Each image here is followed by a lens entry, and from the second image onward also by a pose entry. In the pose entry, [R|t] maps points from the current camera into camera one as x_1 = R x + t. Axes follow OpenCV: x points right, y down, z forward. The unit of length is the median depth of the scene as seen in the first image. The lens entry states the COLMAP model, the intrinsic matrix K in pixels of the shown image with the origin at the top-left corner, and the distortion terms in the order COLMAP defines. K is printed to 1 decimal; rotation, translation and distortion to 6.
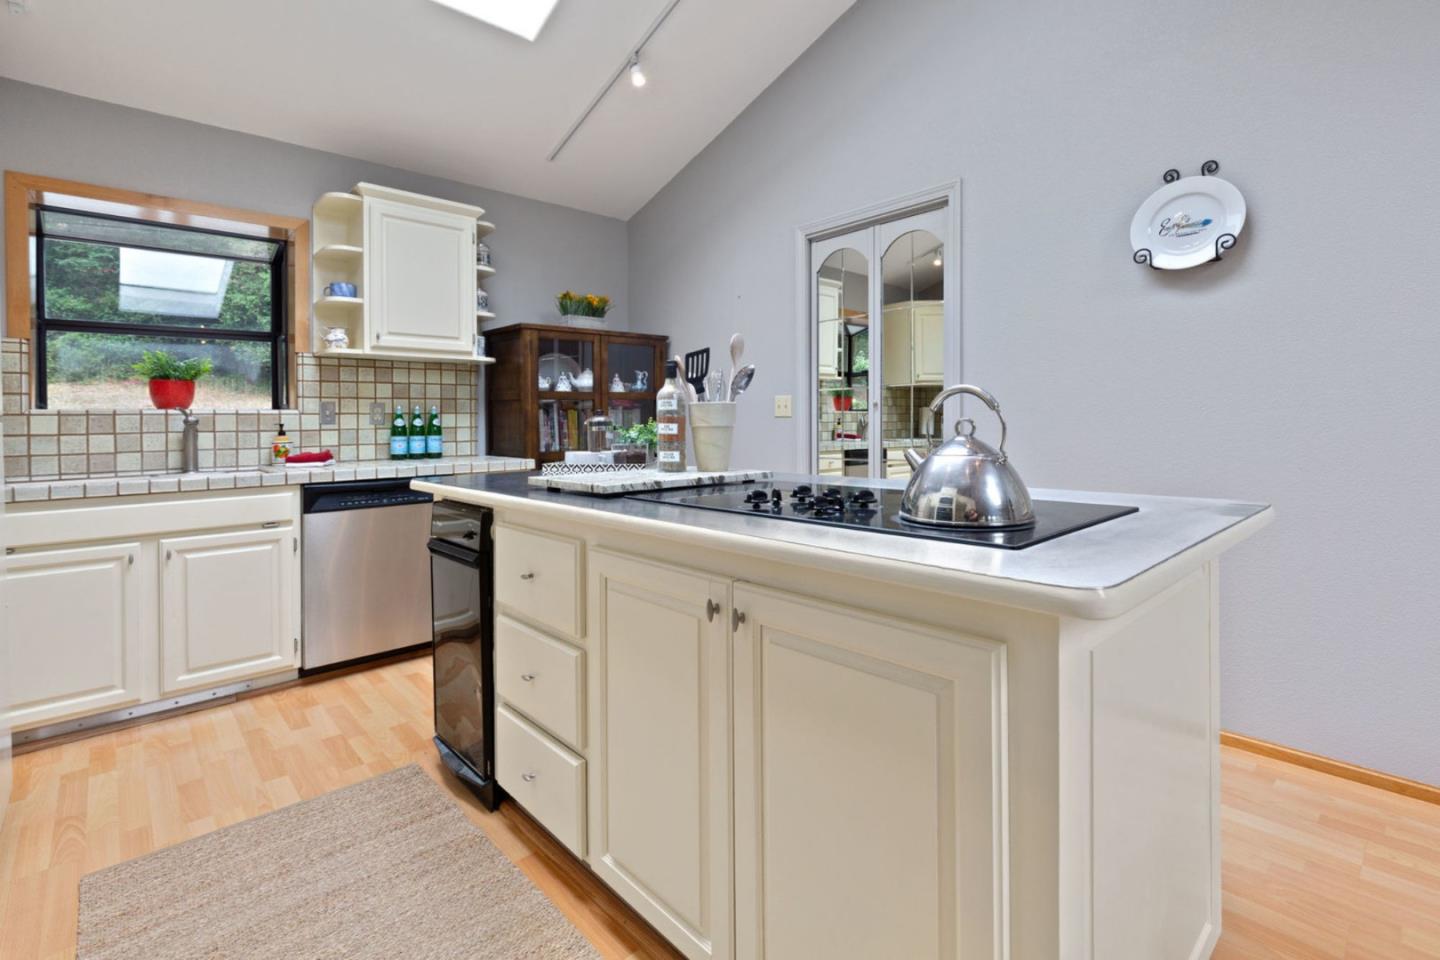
lens RADIAL K [[653.7, 0, 754.3], [0, 653.7, 424.4], [0, 0, 1]] dist [0.004398, 0.000669]
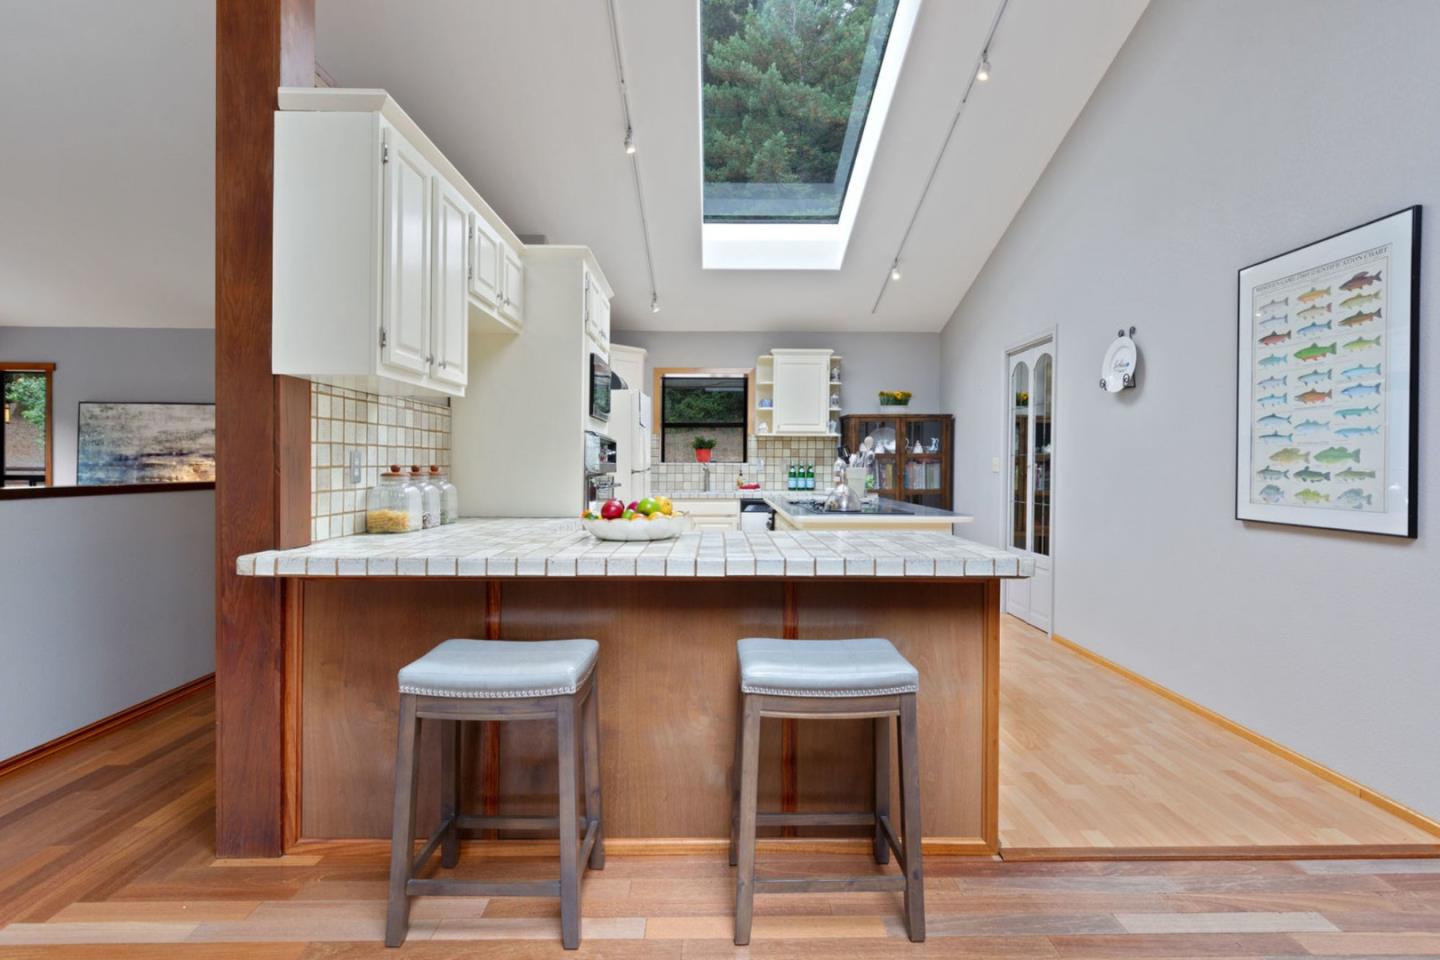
lens RADIAL K [[714.9, 0, 709.6], [0, 714.9, 447.3], [0, 0, 1]] dist [0.004123, -0.000992]
pose [[0.711020, -0.000284, -0.703172, 0.731055], [-0.015604, 0.999747, -0.016183, -0.032545], [0.702999, 0.022479, 0.710836, -0.618878]]
